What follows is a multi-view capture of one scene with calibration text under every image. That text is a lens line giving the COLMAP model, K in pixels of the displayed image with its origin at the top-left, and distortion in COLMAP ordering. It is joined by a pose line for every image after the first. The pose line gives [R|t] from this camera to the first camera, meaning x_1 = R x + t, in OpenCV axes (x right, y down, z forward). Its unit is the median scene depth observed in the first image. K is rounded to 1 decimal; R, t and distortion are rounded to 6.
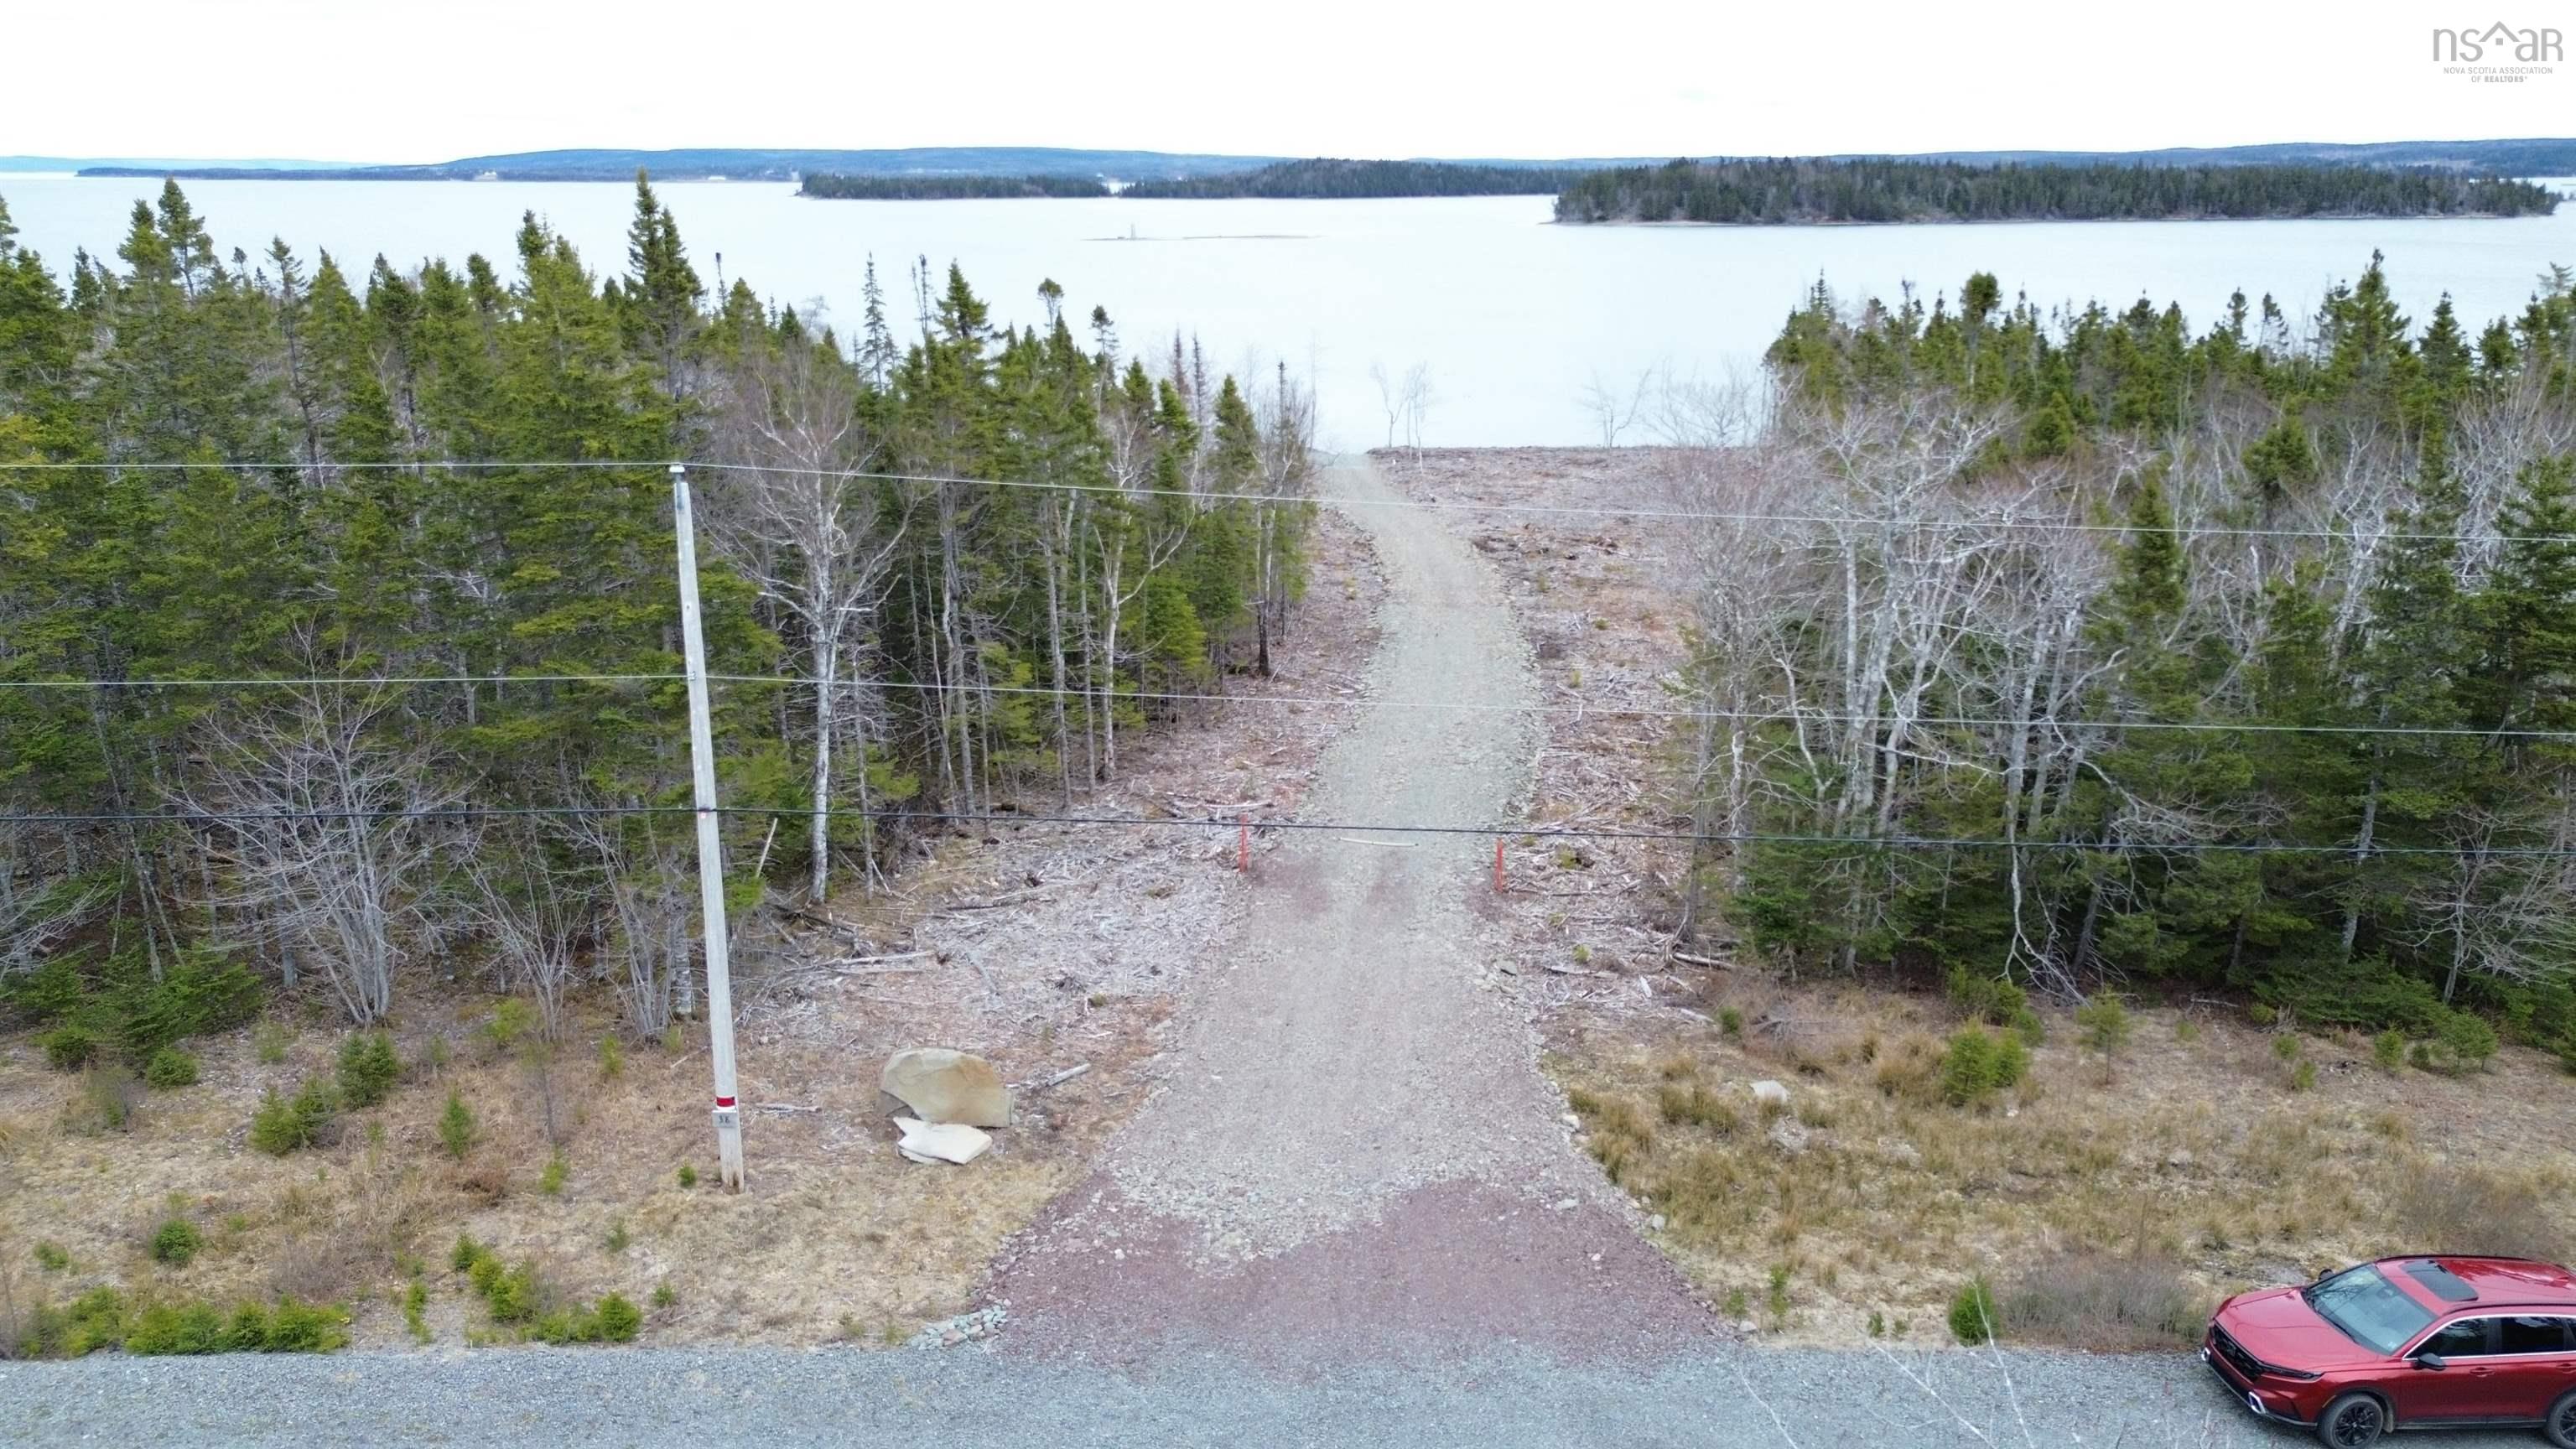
lens RADIAL K [[1808.9, 0, 1293.7], [0, 1808.9, 716.6], [0, 0, 1]] dist [0.075394, -0.075795]
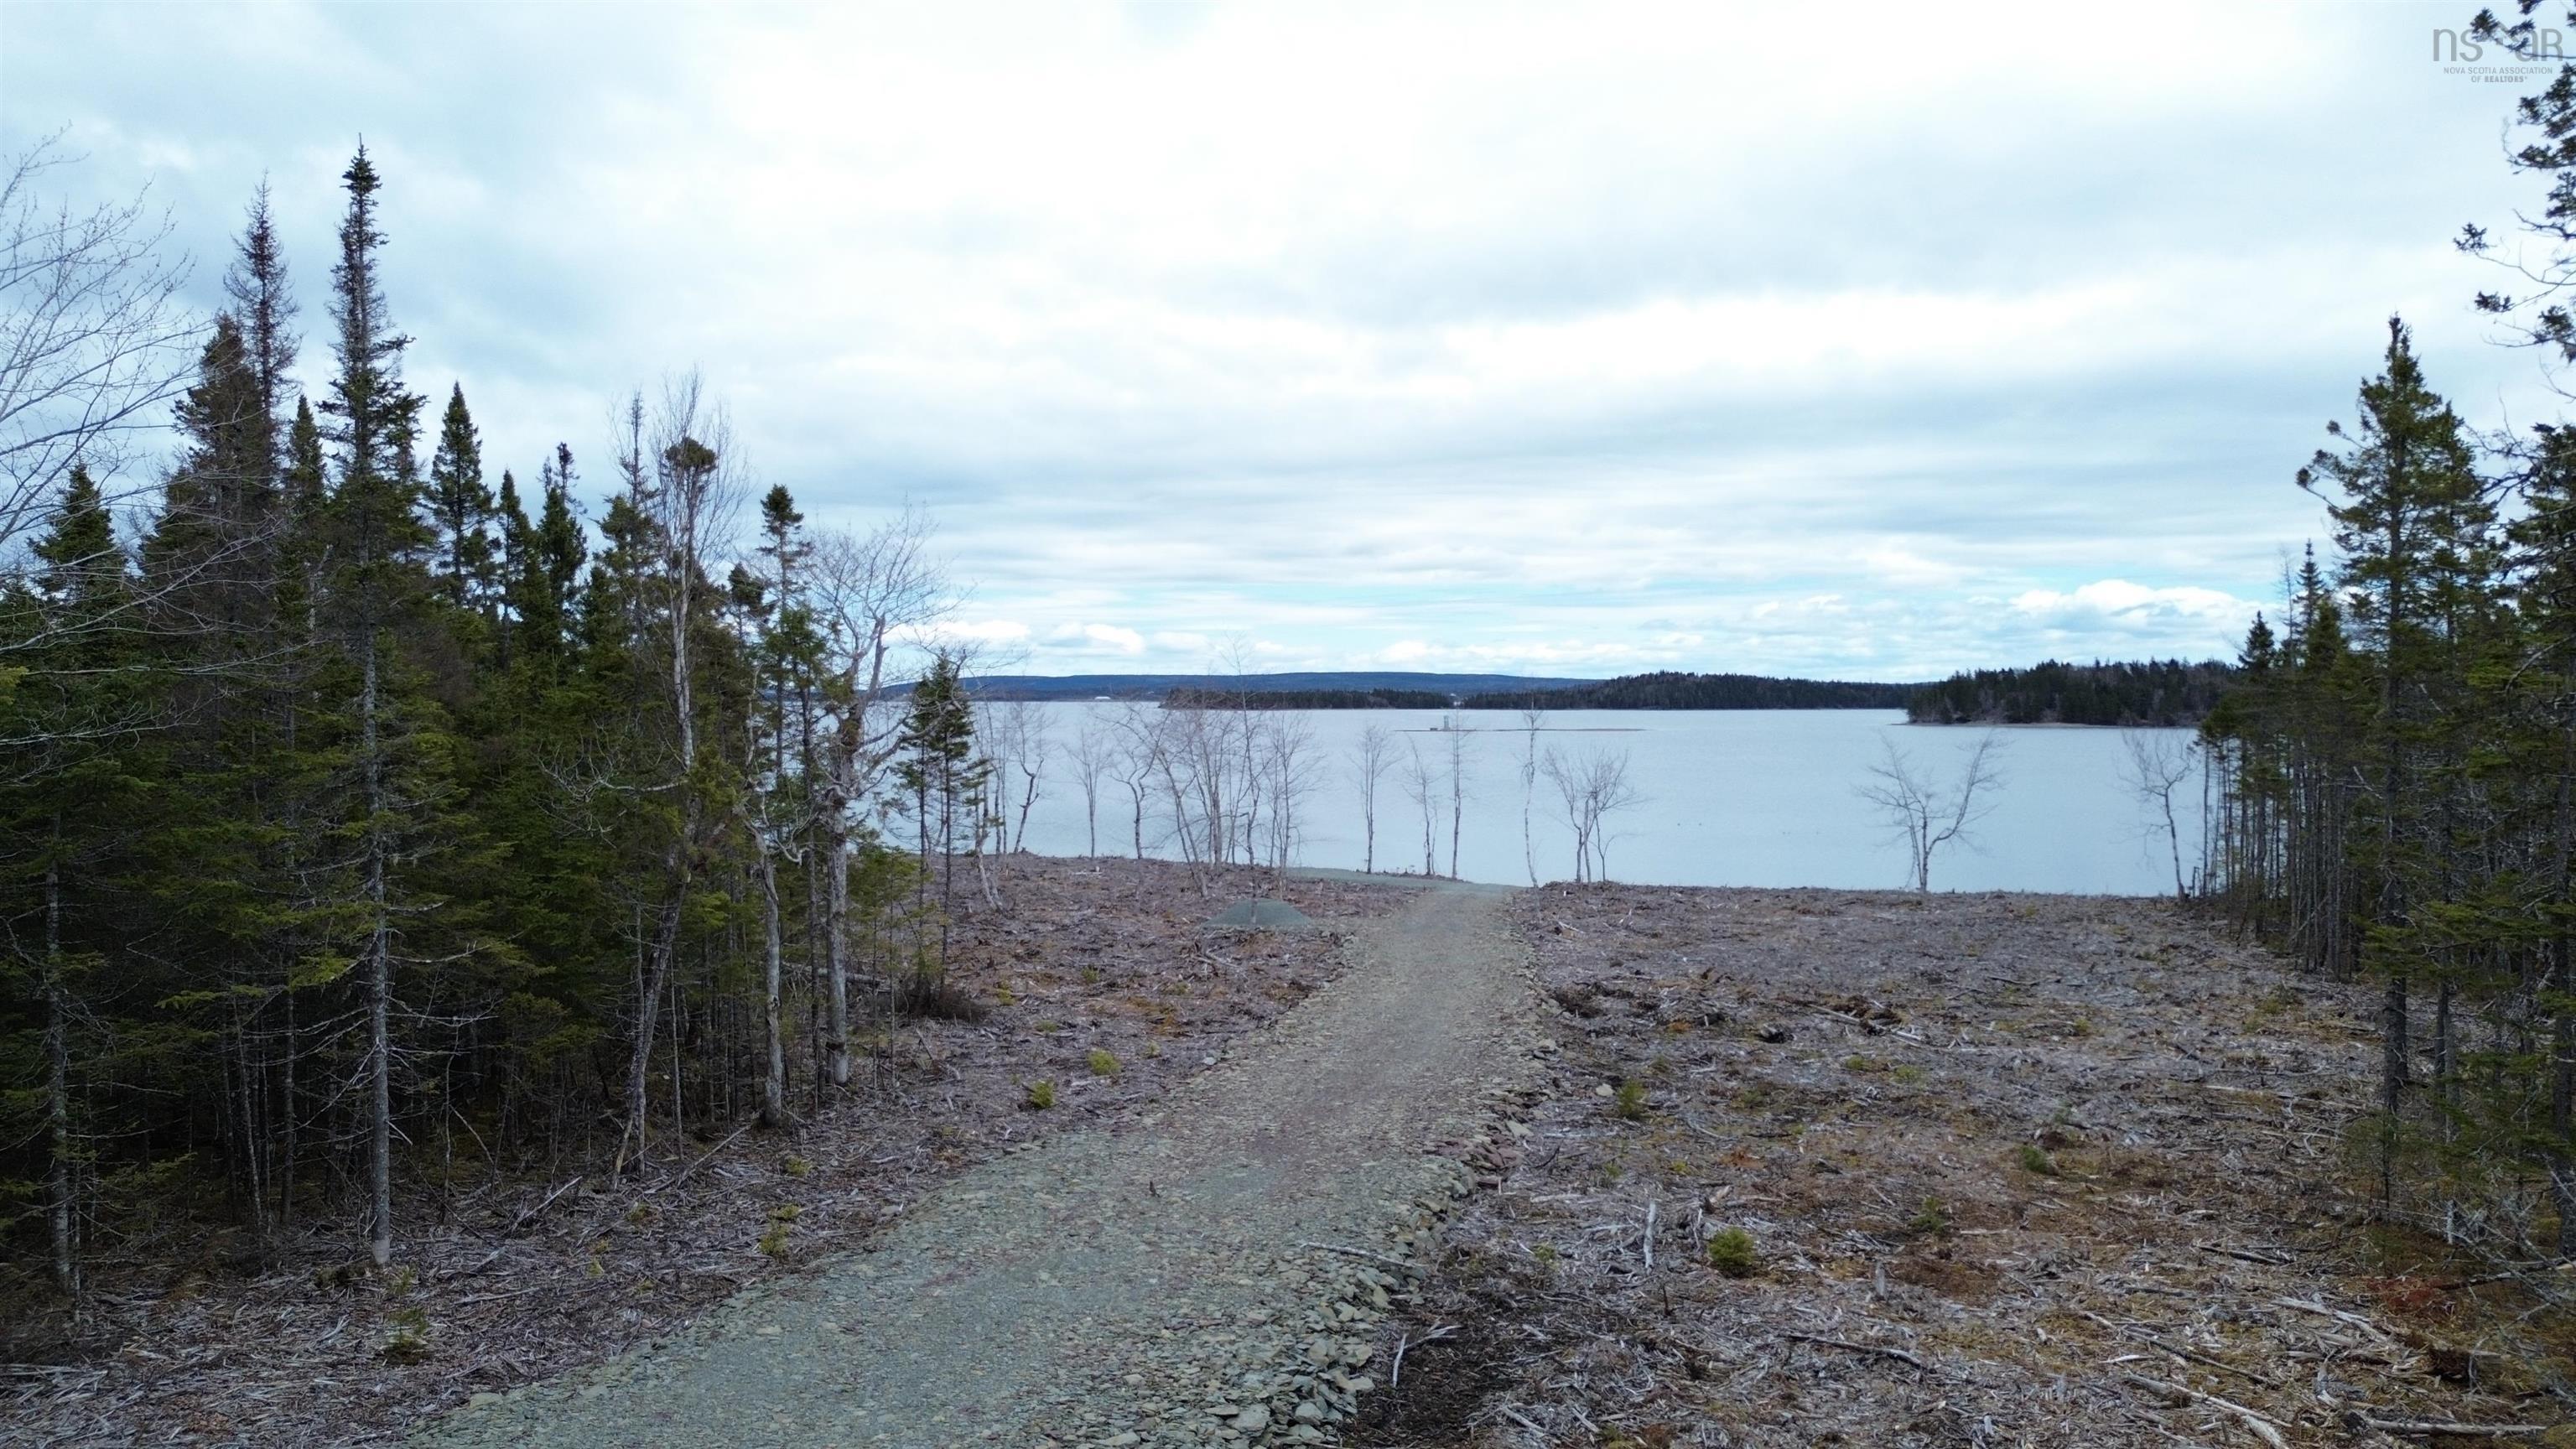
lens RADIAL K [[1808.9, 0, 1293.7], [0, 1808.9, 716.6], [0, 0, 1]] dist [0.075394, -0.075795]
pose [[0.981491, 0.005831, -0.191419, 0.088587], [-0.058364, 0.961095, -0.269981, -0.028456], [0.182398, 0.276156, 0.943647, 0.405471]]
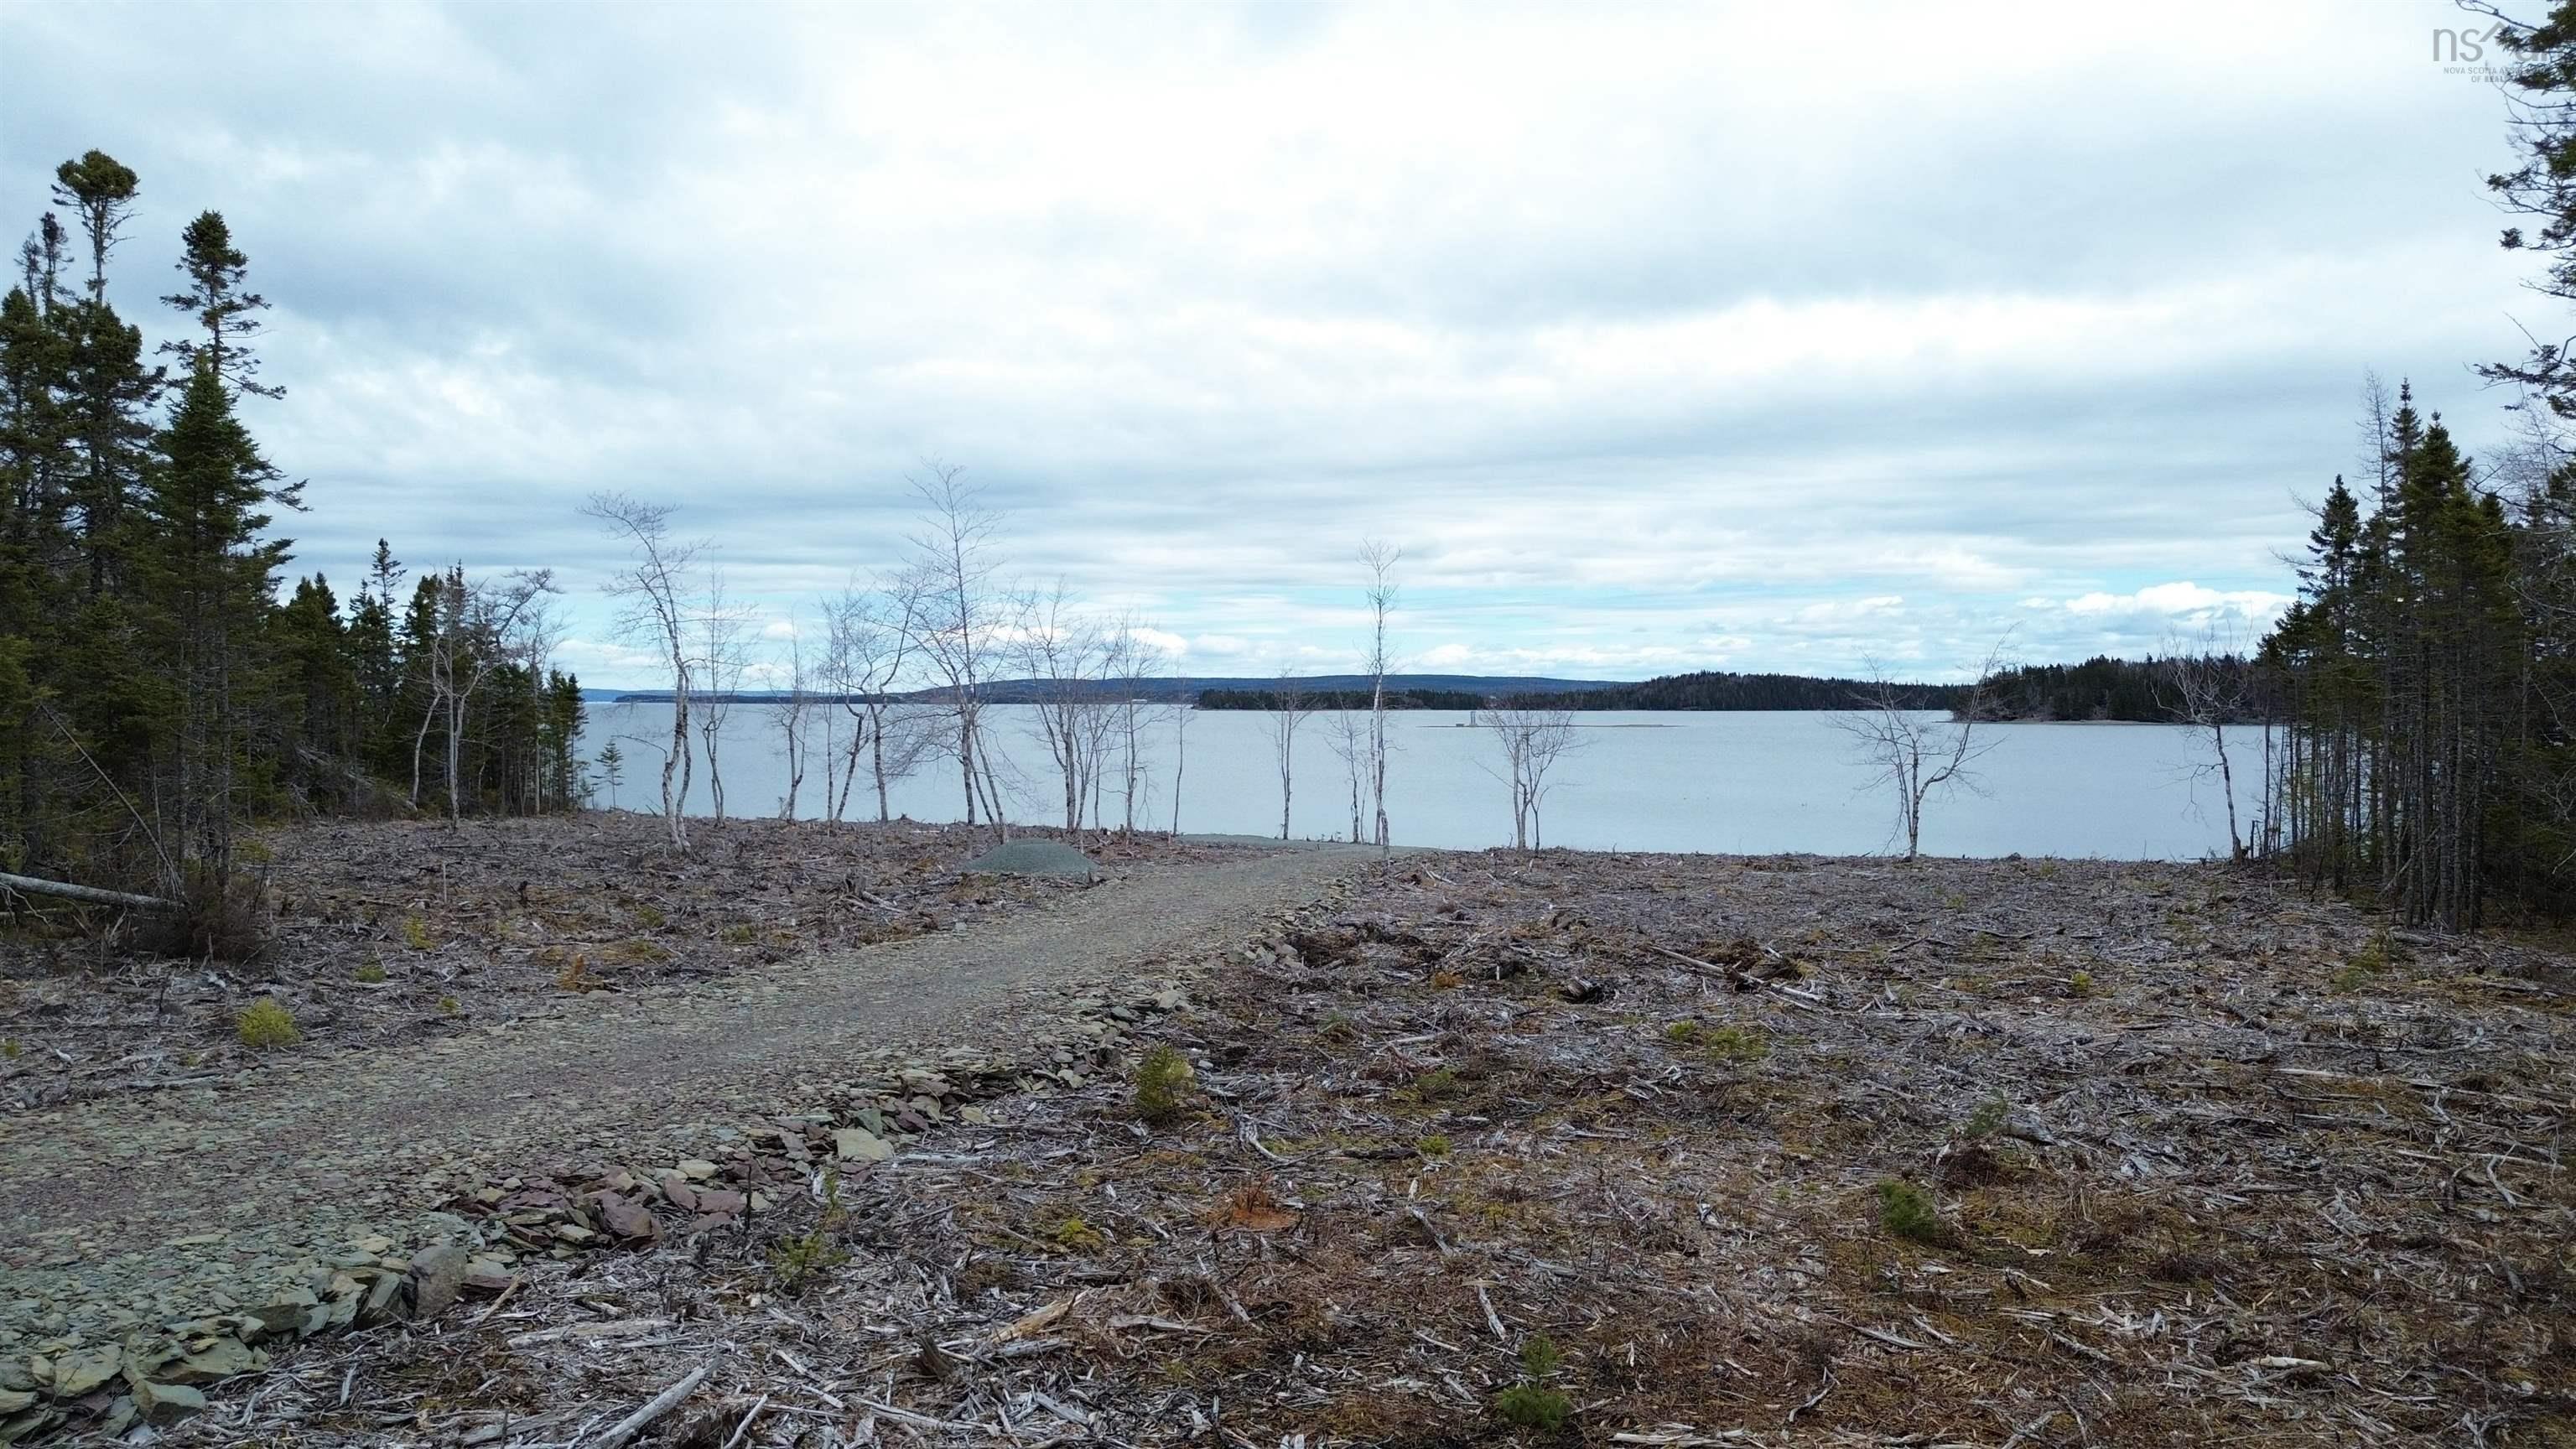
lens RADIAL K [[1816.1, 0, 1288.0], [0, 1816.1, 724.5], [0, 0, 1]] dist [0.072436, -0.082541]
pose [[0.976349, 0.006729, -0.216096, 0.118279], [-0.065540, 0.961695, -0.266173, -0.037417], [0.206028, 0.274041, 0.939390, 0.519463]]
